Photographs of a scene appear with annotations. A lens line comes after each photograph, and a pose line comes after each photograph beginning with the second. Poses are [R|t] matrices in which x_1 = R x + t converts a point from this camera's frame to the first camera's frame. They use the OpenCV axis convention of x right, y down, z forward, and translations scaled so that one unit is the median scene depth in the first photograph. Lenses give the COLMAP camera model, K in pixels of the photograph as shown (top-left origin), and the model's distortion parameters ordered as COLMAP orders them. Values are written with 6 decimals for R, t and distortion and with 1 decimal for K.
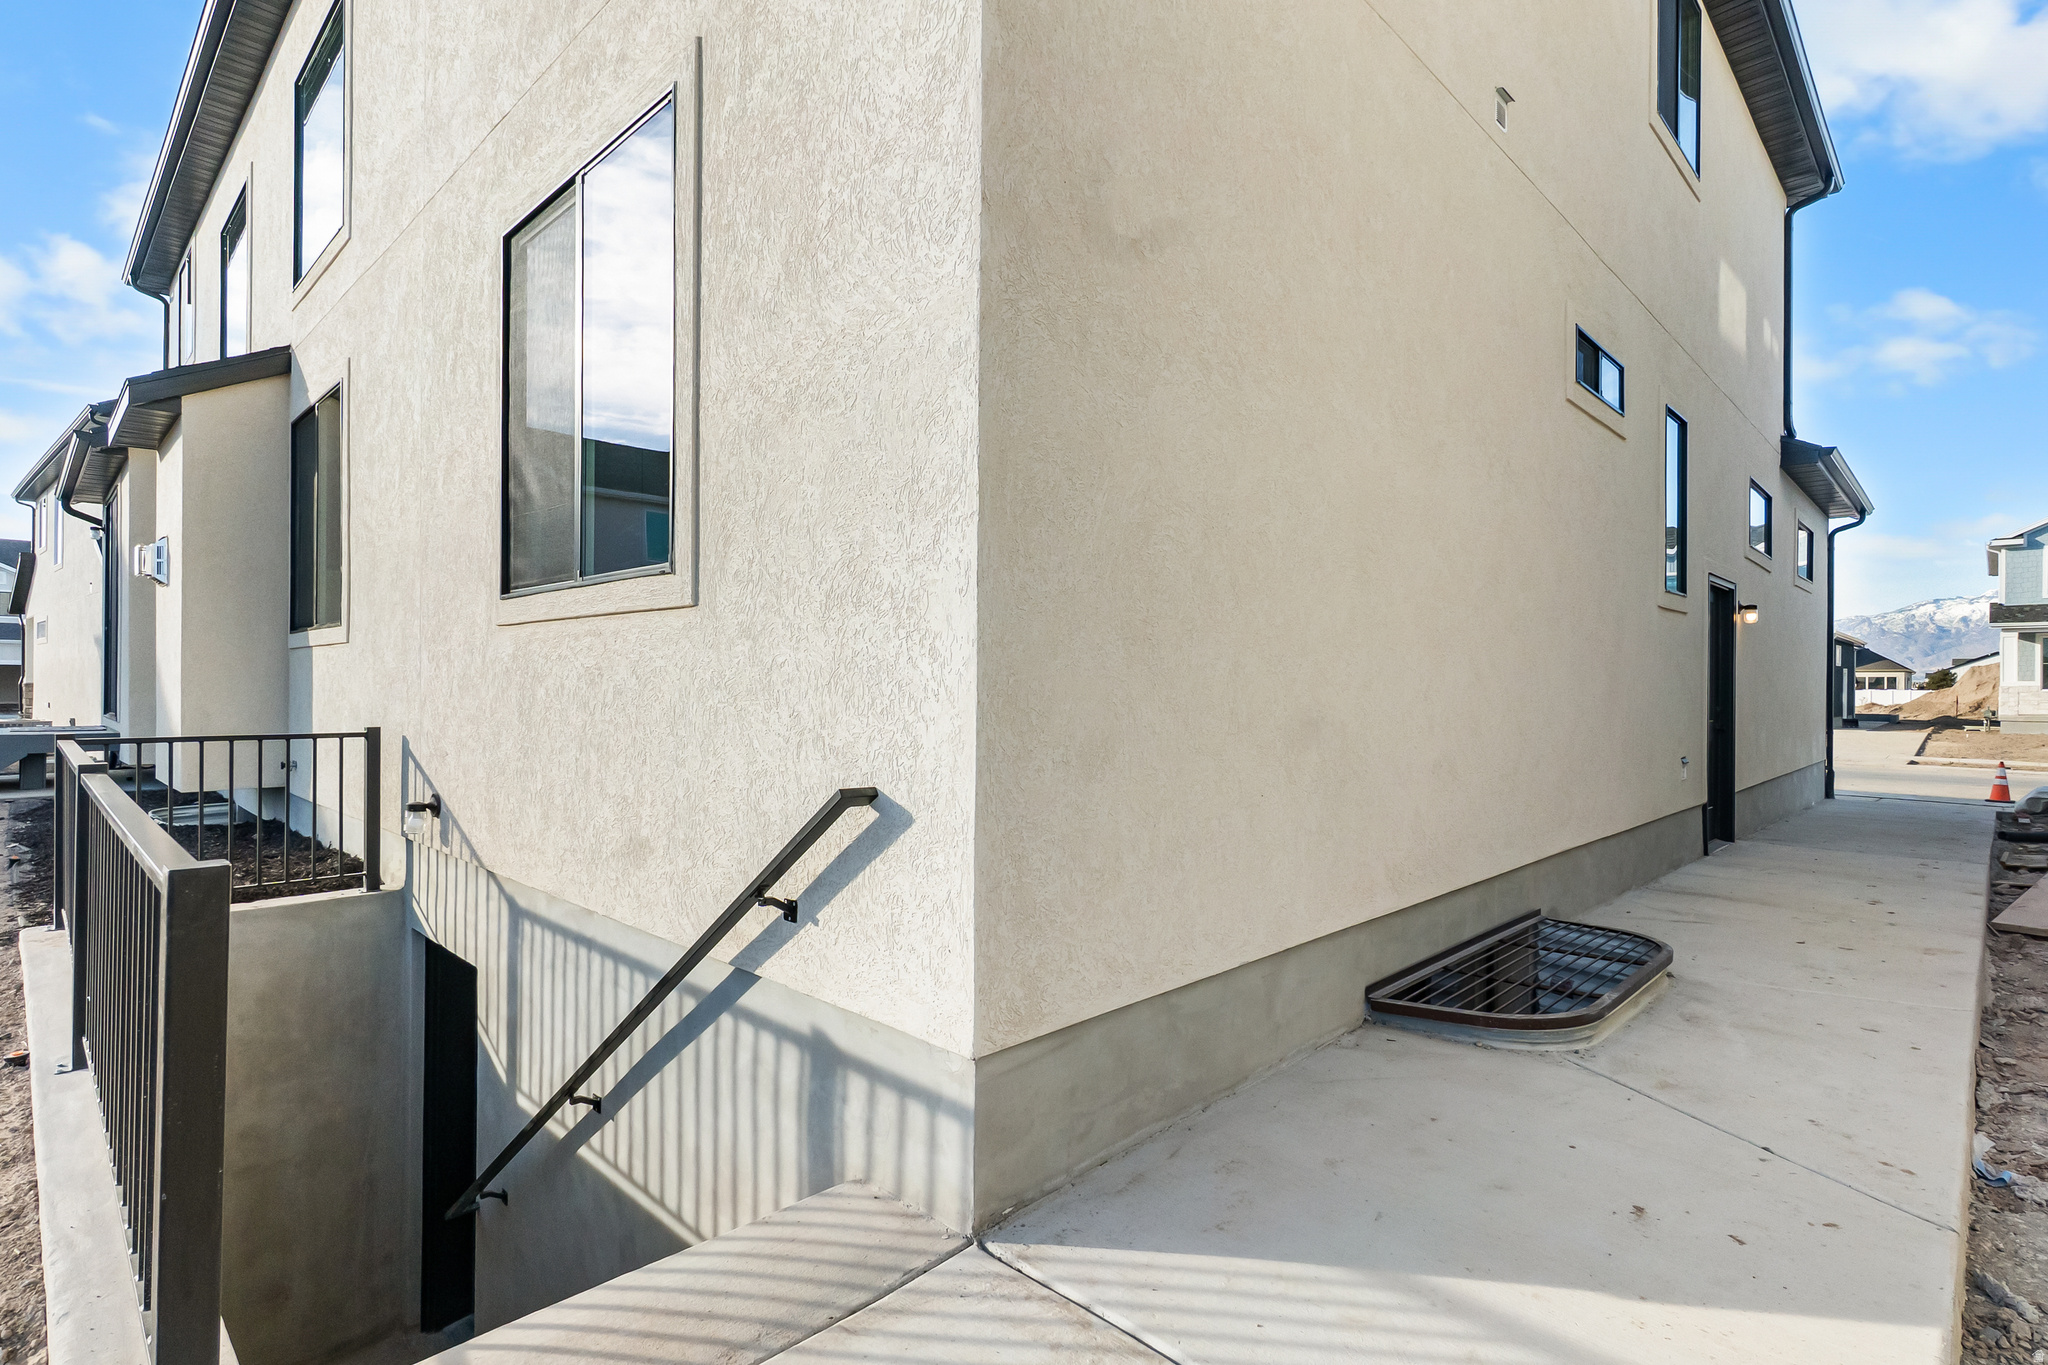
lens RADIAL K [[991.5, 0, 1024.0], [0, 991.5, 682.5], [0, 0, 1]] dist [0.000243, -0.000063]
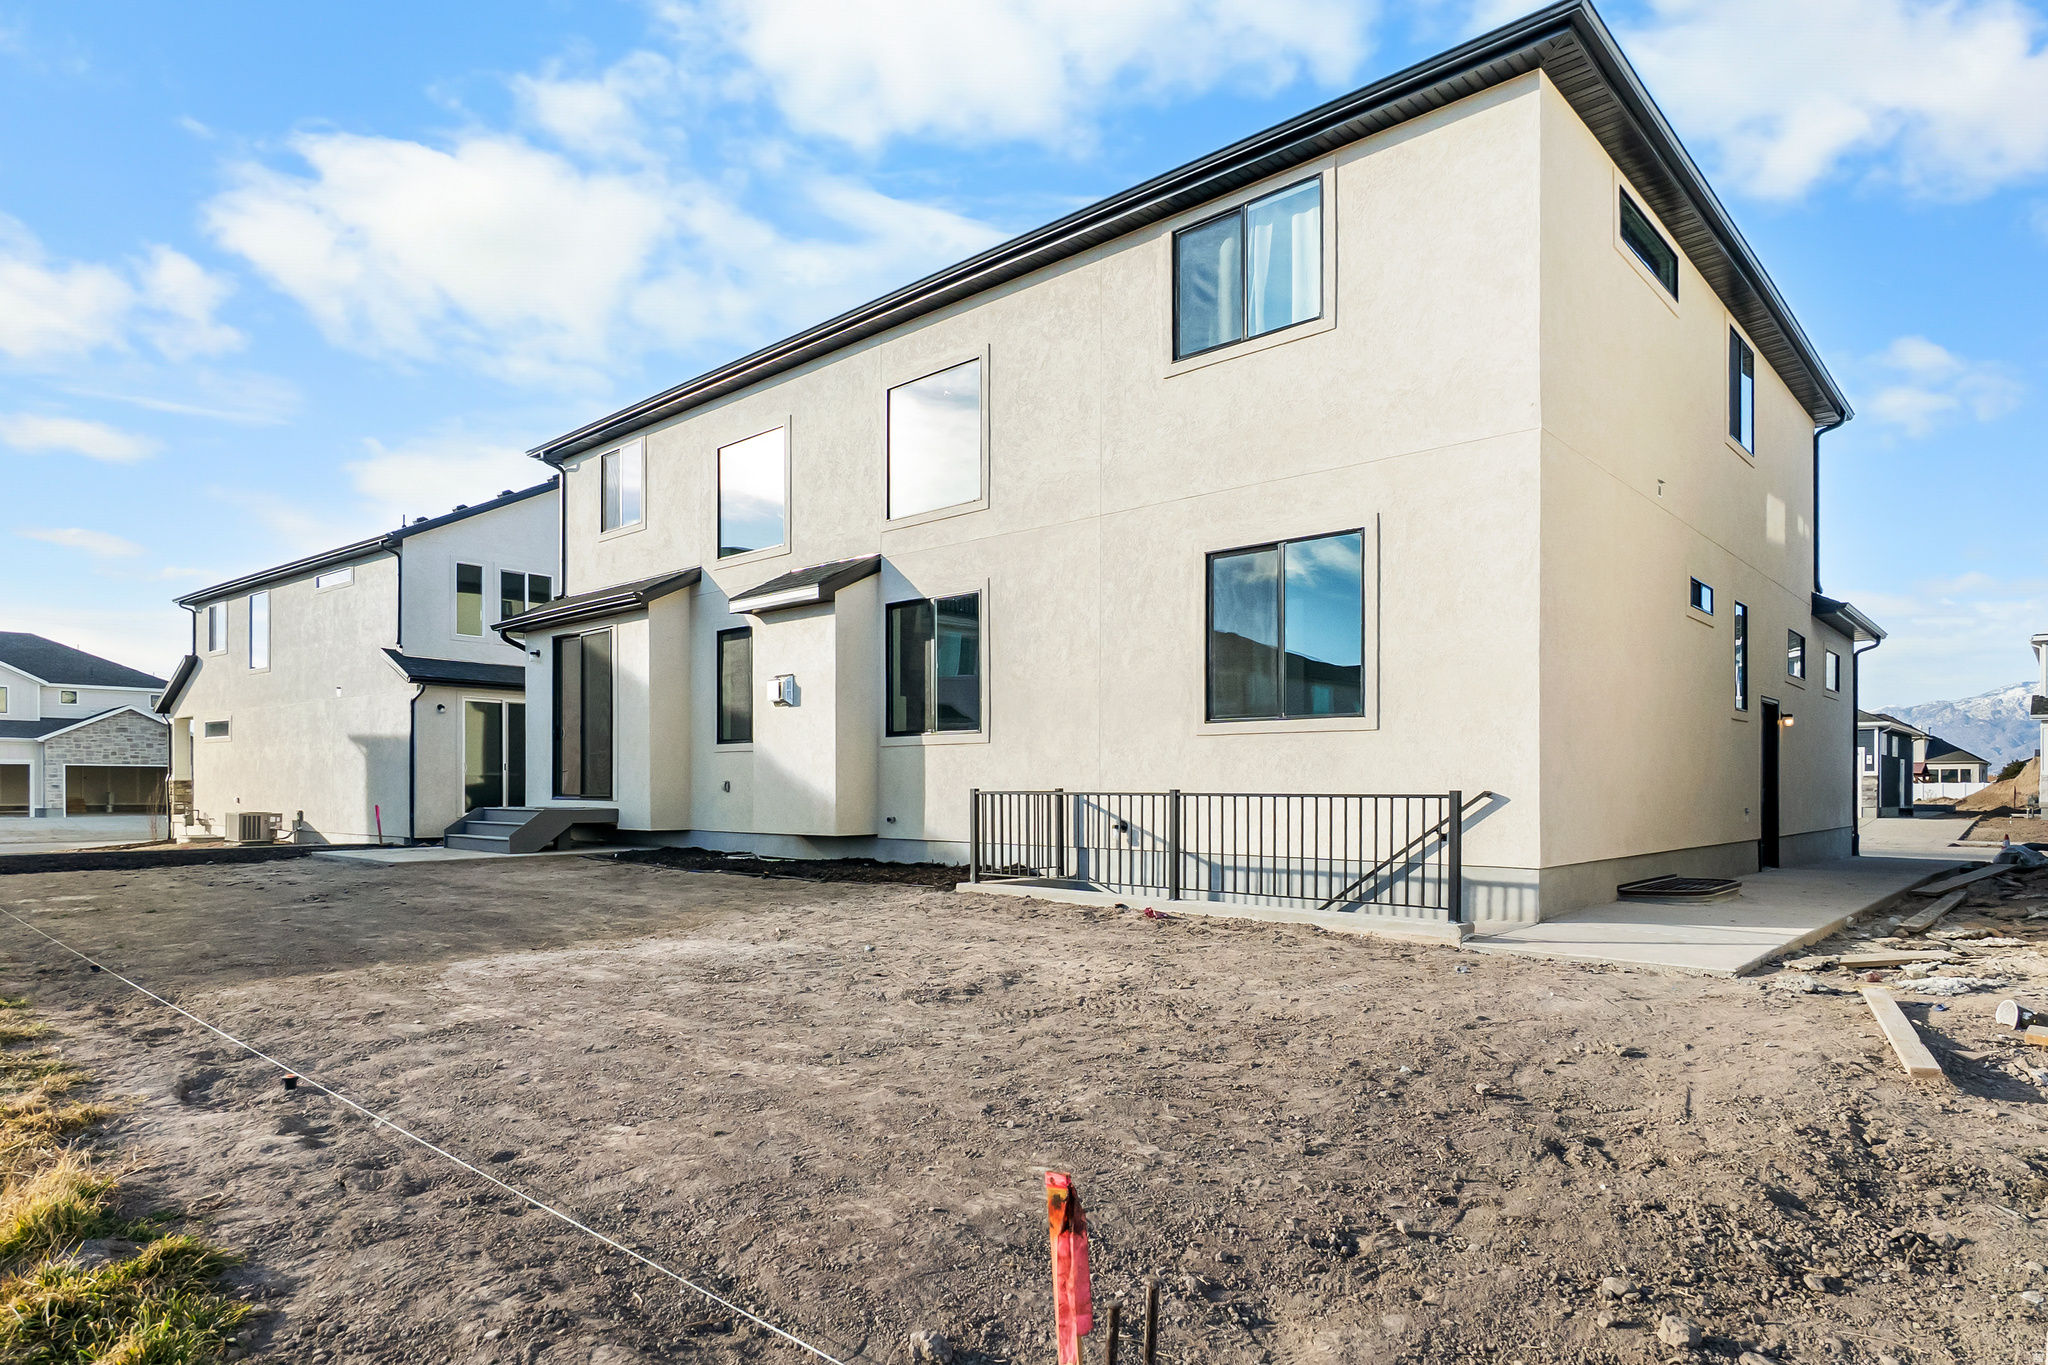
lens RADIAL K [[1167.0, 0, 1028.3], [0, 1167.0, 781.6], [0, 0, 1]] dist [-0.004488, -0.000488]
pose [[0.999400, -0.005293, 0.034236, -0.498629], [0.005301, 0.999986, -0.000142, 0.020113], [-0.034235, 0.000323, 0.999414, -0.750765]]
